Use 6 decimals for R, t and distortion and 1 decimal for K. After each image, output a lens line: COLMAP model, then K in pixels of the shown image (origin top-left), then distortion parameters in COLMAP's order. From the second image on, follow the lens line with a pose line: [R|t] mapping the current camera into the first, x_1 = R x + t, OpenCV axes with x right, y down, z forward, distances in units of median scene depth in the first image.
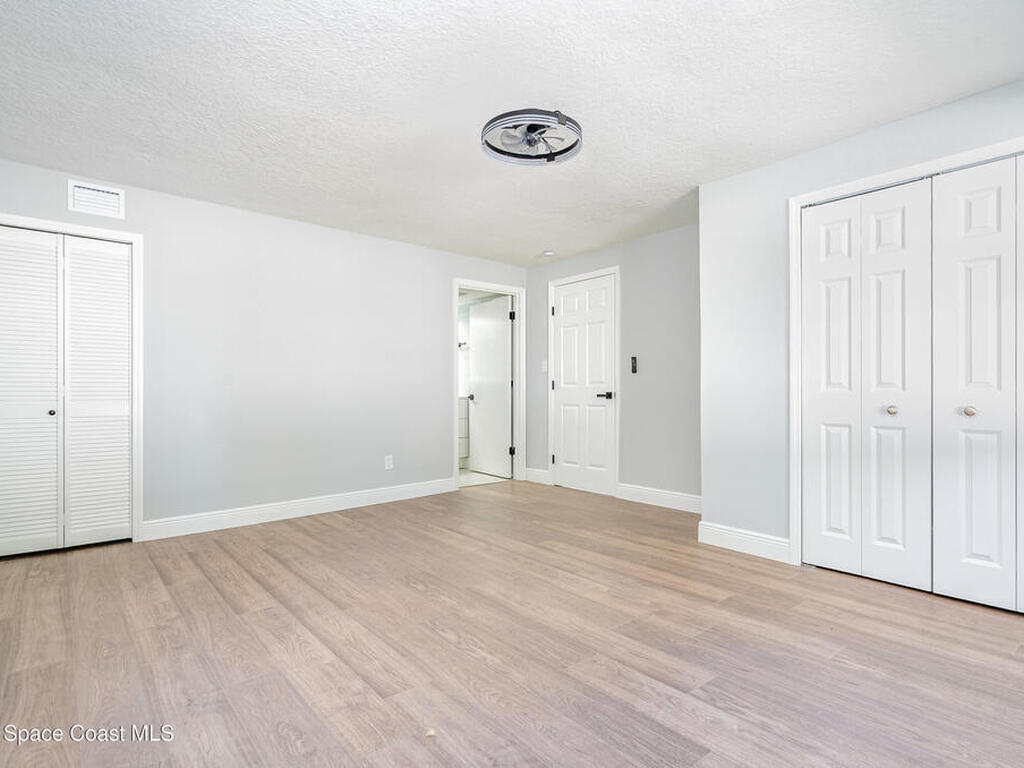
lens RADIAL K [[550.8, 0, 506.5], [0, 550.8, 395.0], [0, 0, 1]] dist [-0.001271, 0.001827]
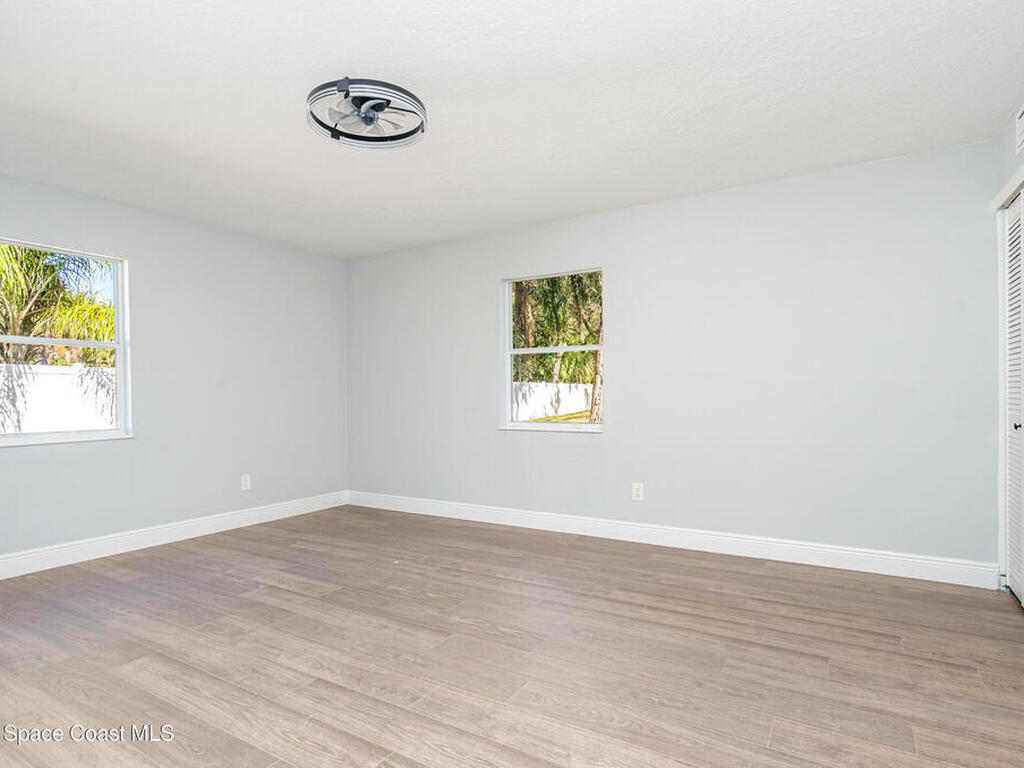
lens RADIAL K [[550.8, 0, 506.5], [0, 550.8, 395.0], [0, 0, 1]] dist [-0.001271, 0.001827]
pose [[-0.939297, 0.012465, -0.342877, 0.149726], [0.012053, 0.999922, 0.003333, -0.030363], [0.342892, -0.001002, -0.939374, 1.963756]]
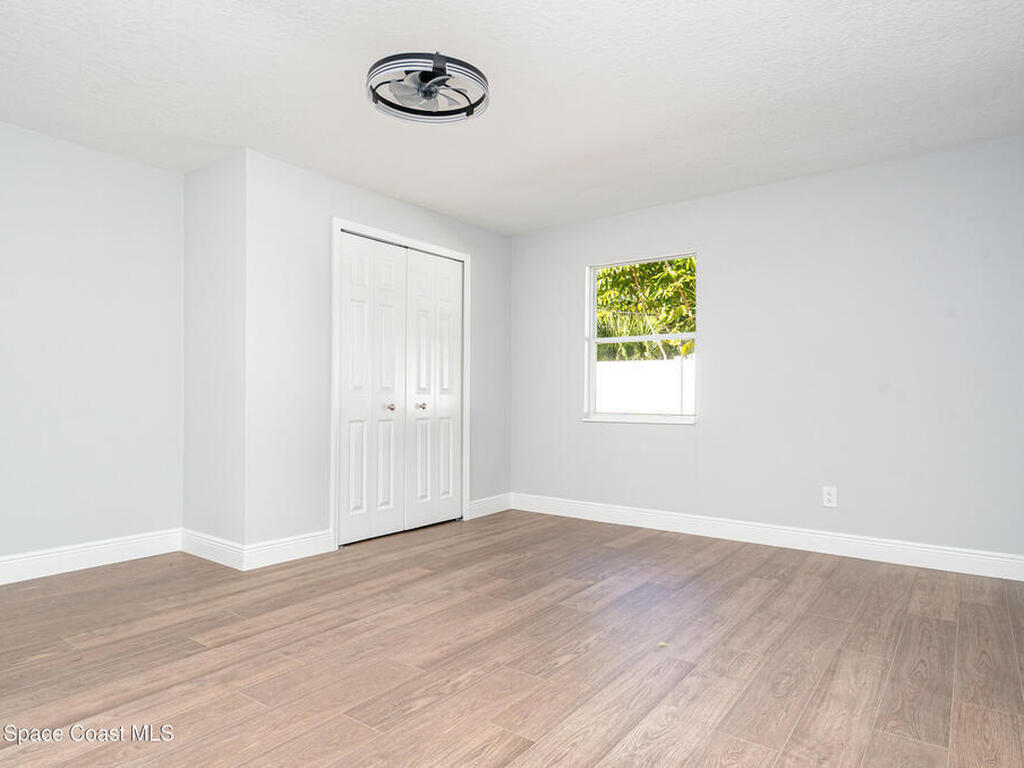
lens RADIAL K [[650.1, 0, 523.0], [0, 650.1, 386.0], [0, 0, 1]] dist [0.006483, 0.001037]
pose [[-0.277835, 0.014212, 0.960524, -0.969681], [-0.000294, 0.999889, -0.014879, 0.001952], [-0.960629, -0.004417, -0.277800, 1.179665]]
